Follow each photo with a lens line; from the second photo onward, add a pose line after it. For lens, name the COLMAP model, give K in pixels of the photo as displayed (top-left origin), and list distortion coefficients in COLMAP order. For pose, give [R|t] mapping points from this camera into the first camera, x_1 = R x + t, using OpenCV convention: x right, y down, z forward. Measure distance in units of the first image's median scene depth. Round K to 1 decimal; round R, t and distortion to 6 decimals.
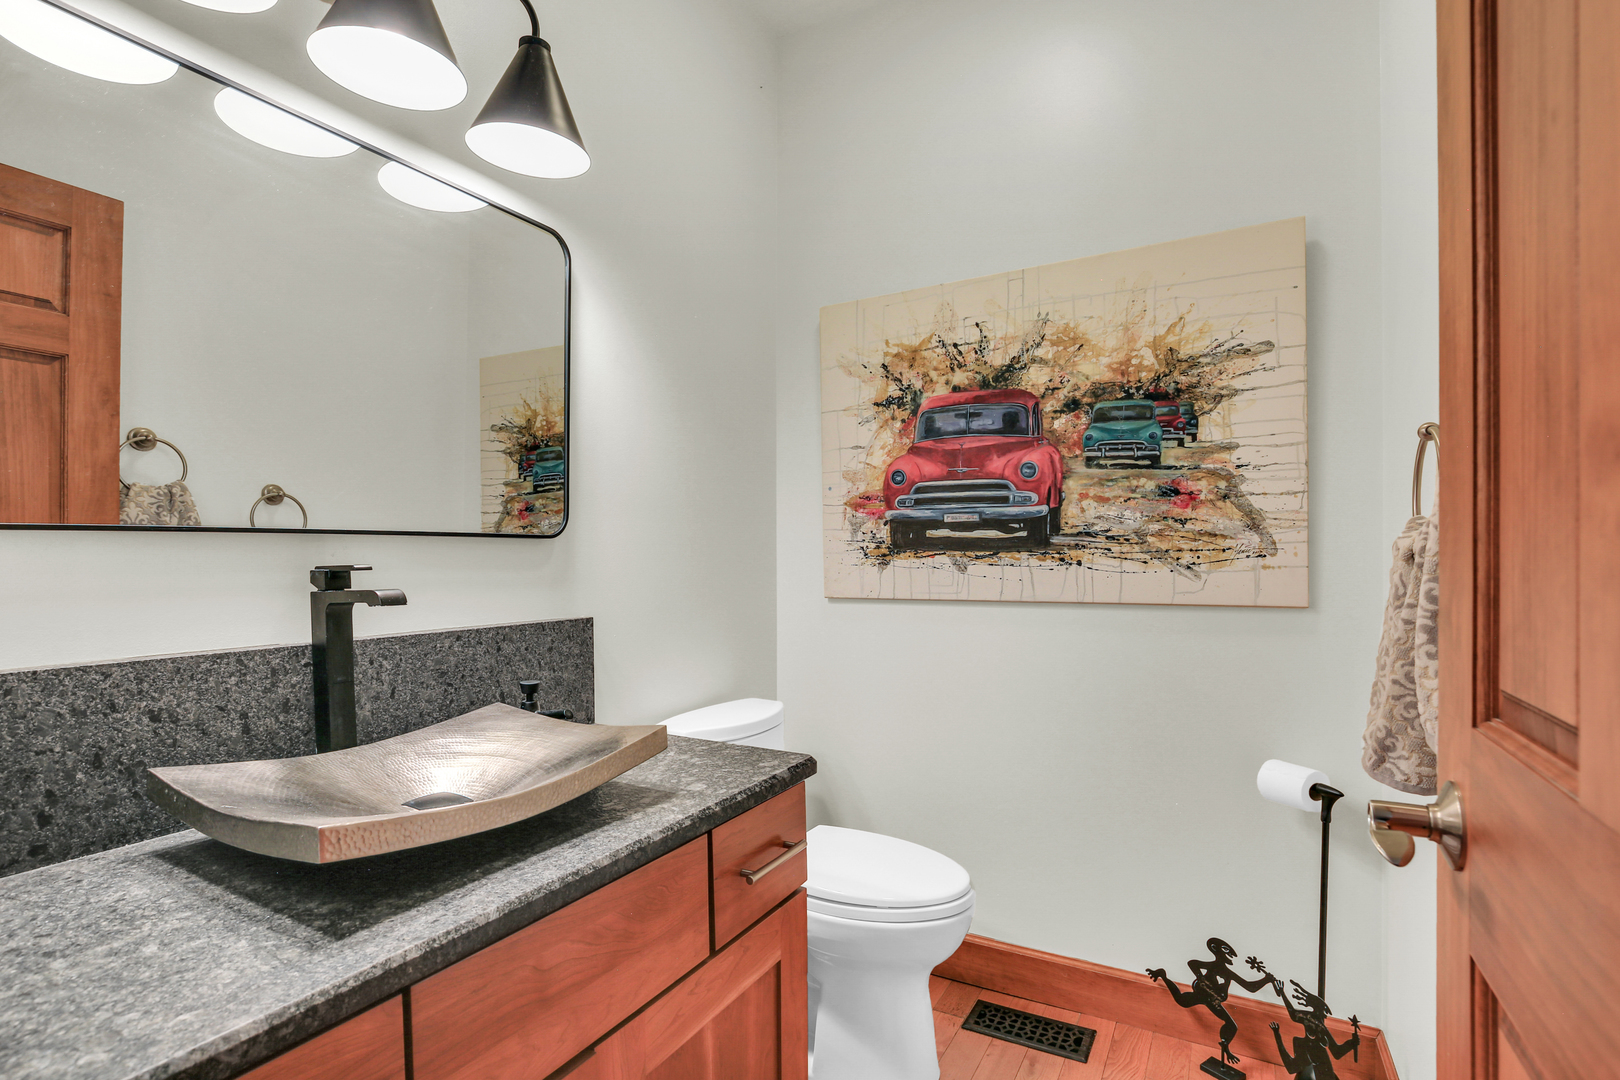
lens RADIAL K [[757.8, 0, 804.3], [0, 757.8, 546.4], [0, 0, 1]] dist [-0.030215, 0.002833]
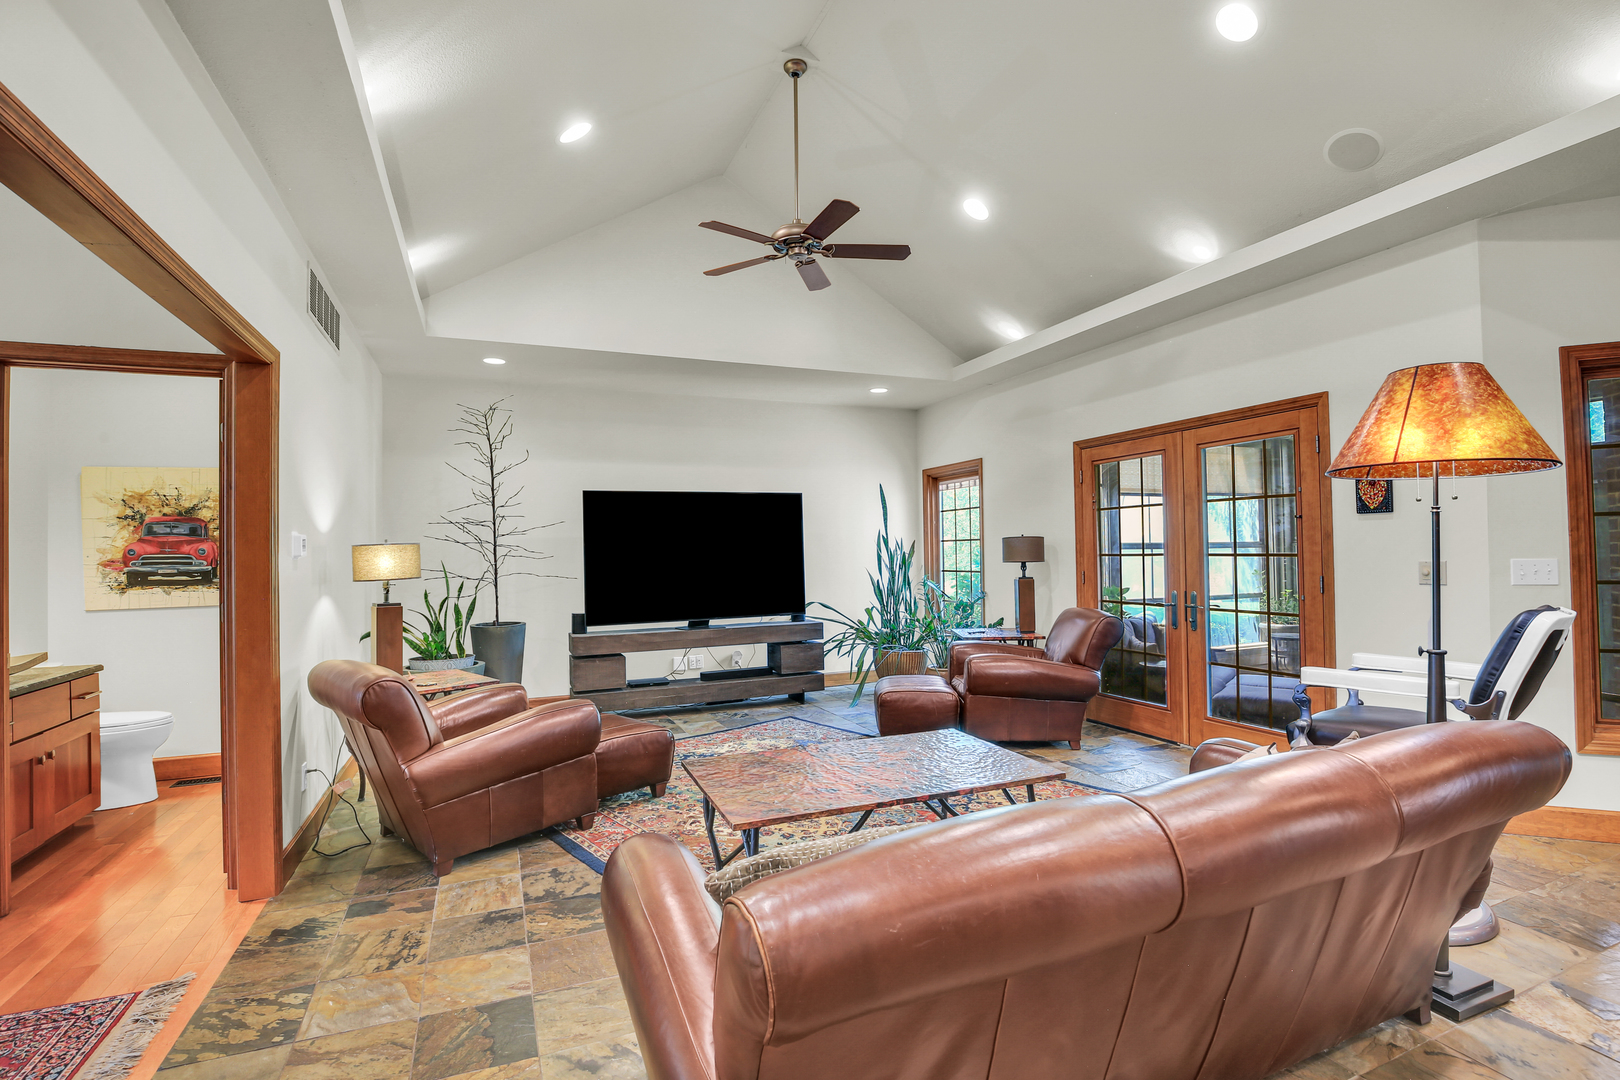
lens RADIAL K [[757.8, 0, 798.0], [0, 757.8, 544.2], [0, 0, 1]] dist [-0.030215, 0.002833]
pose [[0.621023, 0.001234, 0.783792, -0.359696], [0.003960, 0.999981, -0.004713, -0.099117], [-0.783782, 0.006031, 0.621006, -1.846016]]
